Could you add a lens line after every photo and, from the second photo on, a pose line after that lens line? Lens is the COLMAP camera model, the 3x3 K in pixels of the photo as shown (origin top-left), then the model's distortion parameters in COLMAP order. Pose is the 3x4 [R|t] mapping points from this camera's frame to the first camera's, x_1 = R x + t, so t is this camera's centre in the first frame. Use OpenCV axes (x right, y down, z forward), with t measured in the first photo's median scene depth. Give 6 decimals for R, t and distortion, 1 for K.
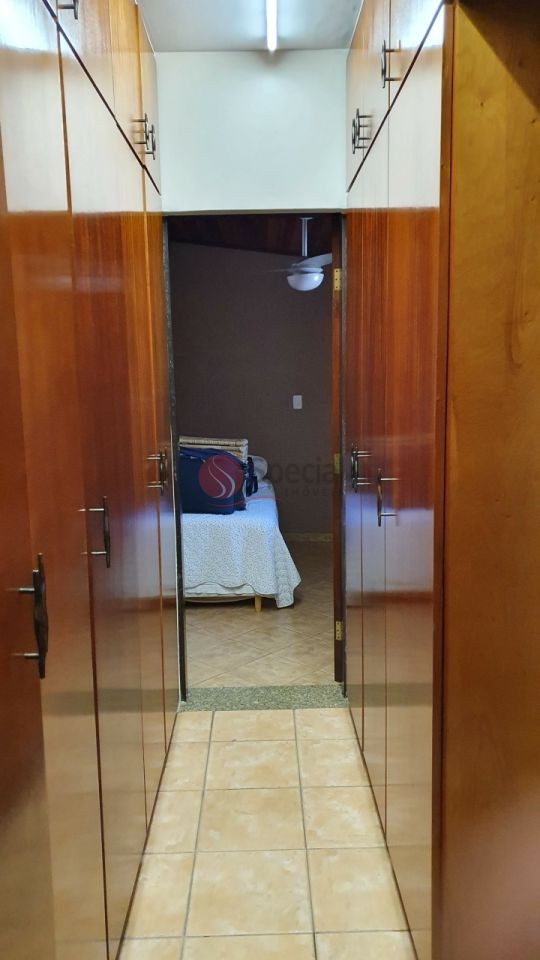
lens RADIAL K [[752.8, 0, 270.0], [0, 752.8, 480.4], [0, 0, 1]] dist [0.017093, 0.003059]
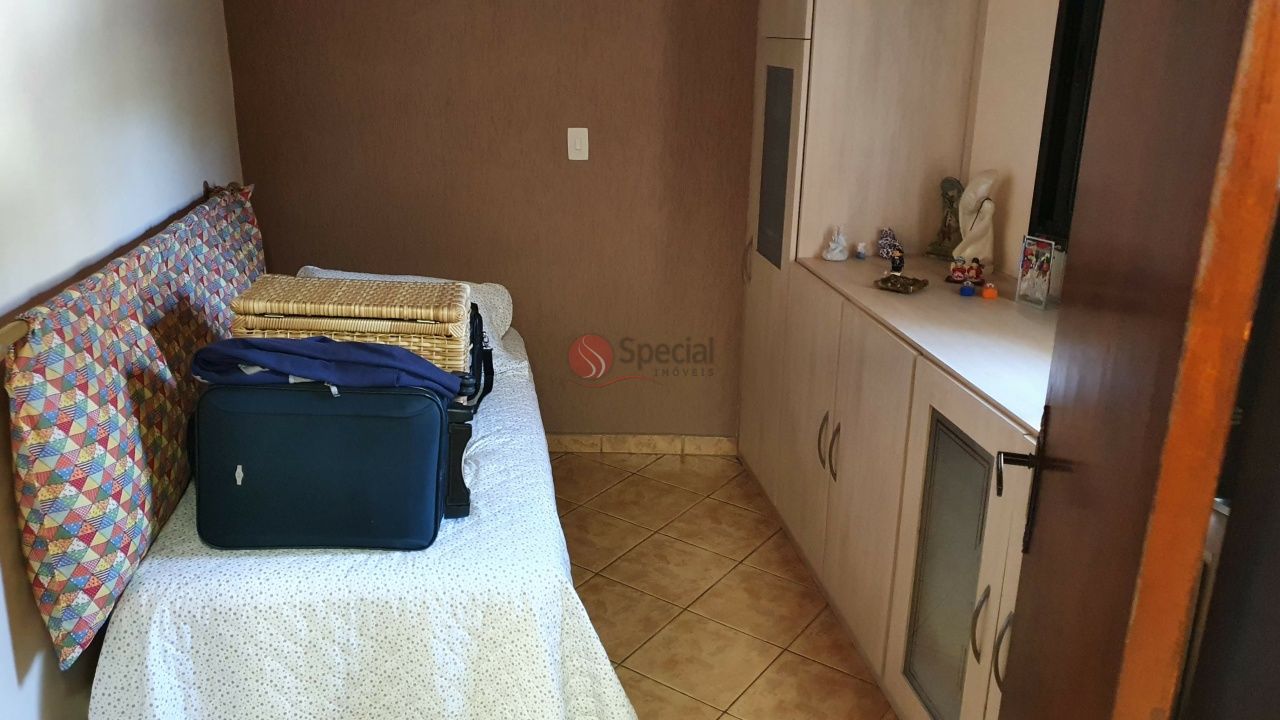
lens RADIAL K [[1003.8, 0, 641.9], [0, 1003.8, 362.2], [0, 0, 1]] dist [0.017093, 0.003059]
pose [[0.987857, -0.020299, 0.154037, -0.024257], [-0.005880, 0.985834, 0.167620, -0.102946], [-0.155257, -0.166491, 0.973743, 0.551264]]
